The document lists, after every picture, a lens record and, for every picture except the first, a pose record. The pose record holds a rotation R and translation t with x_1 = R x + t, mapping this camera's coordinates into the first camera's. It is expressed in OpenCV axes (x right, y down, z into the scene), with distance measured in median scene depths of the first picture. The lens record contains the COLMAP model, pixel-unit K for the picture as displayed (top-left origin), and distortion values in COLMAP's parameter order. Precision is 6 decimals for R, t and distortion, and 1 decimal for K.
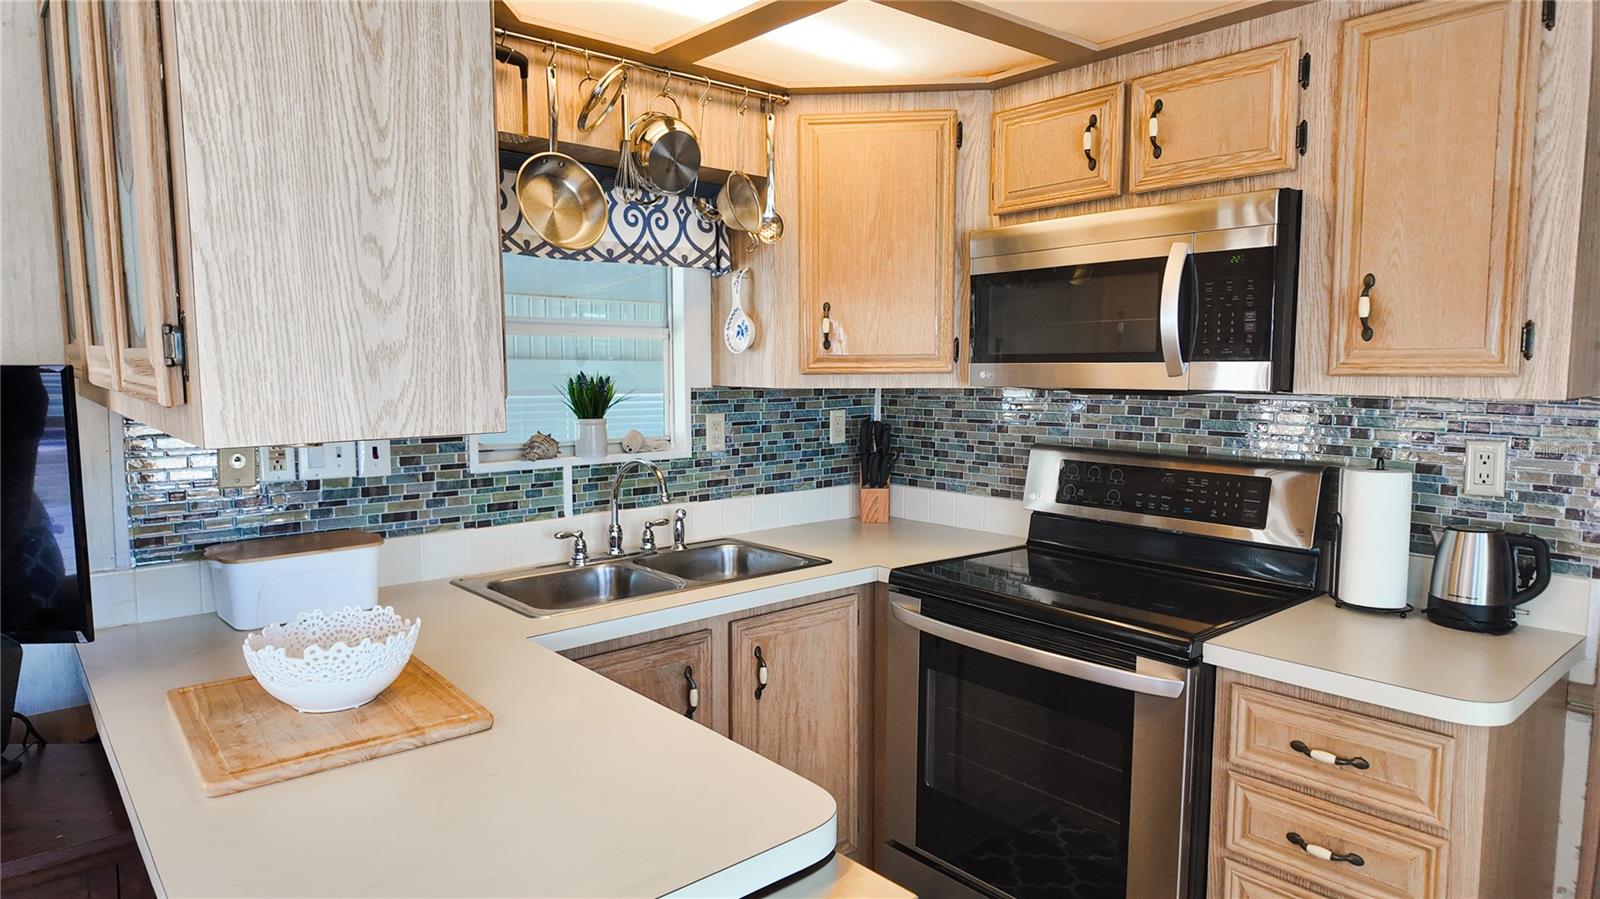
lens RADIAL K [[942.4, 0, 803.9], [0, 942.4, 451.1], [0, 0, 1]] dist [0.076301, -0.078203]
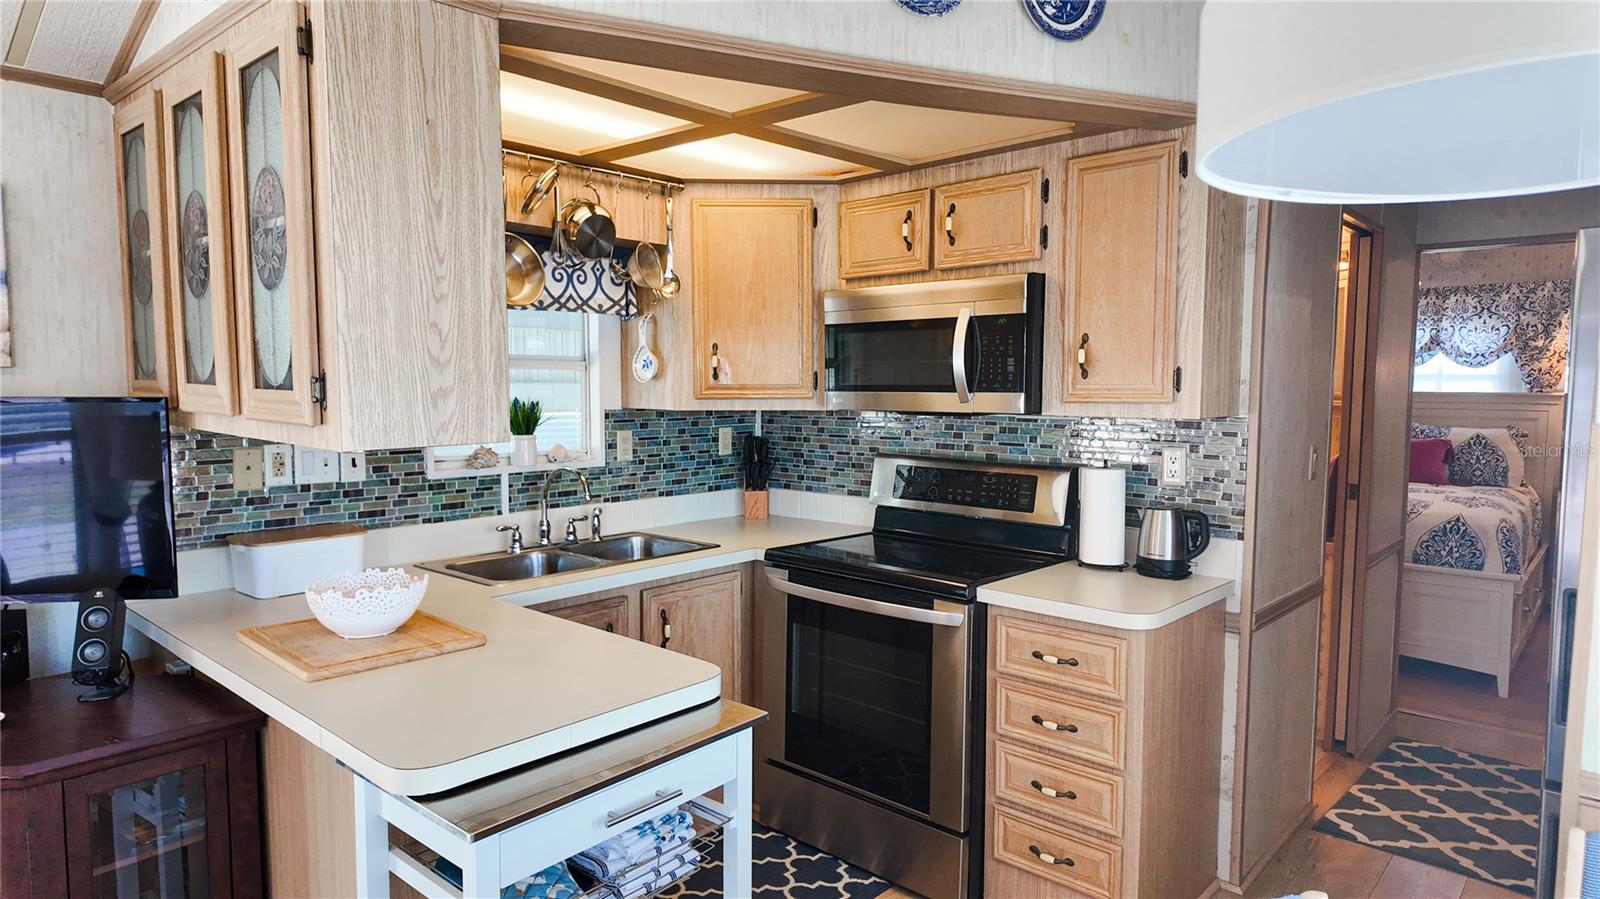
lens RADIAL K [[942.4, 0, 803.9], [0, 942.4, 451.1], [0, 0, 1]] dist [0.076301, -0.078203]
pose [[0.993441, -0.006440, 0.114166, -0.003445], [0.008584, 0.999796, -0.018299, 0.014929], [-0.114024, 0.019159, 0.993293, -0.324532]]
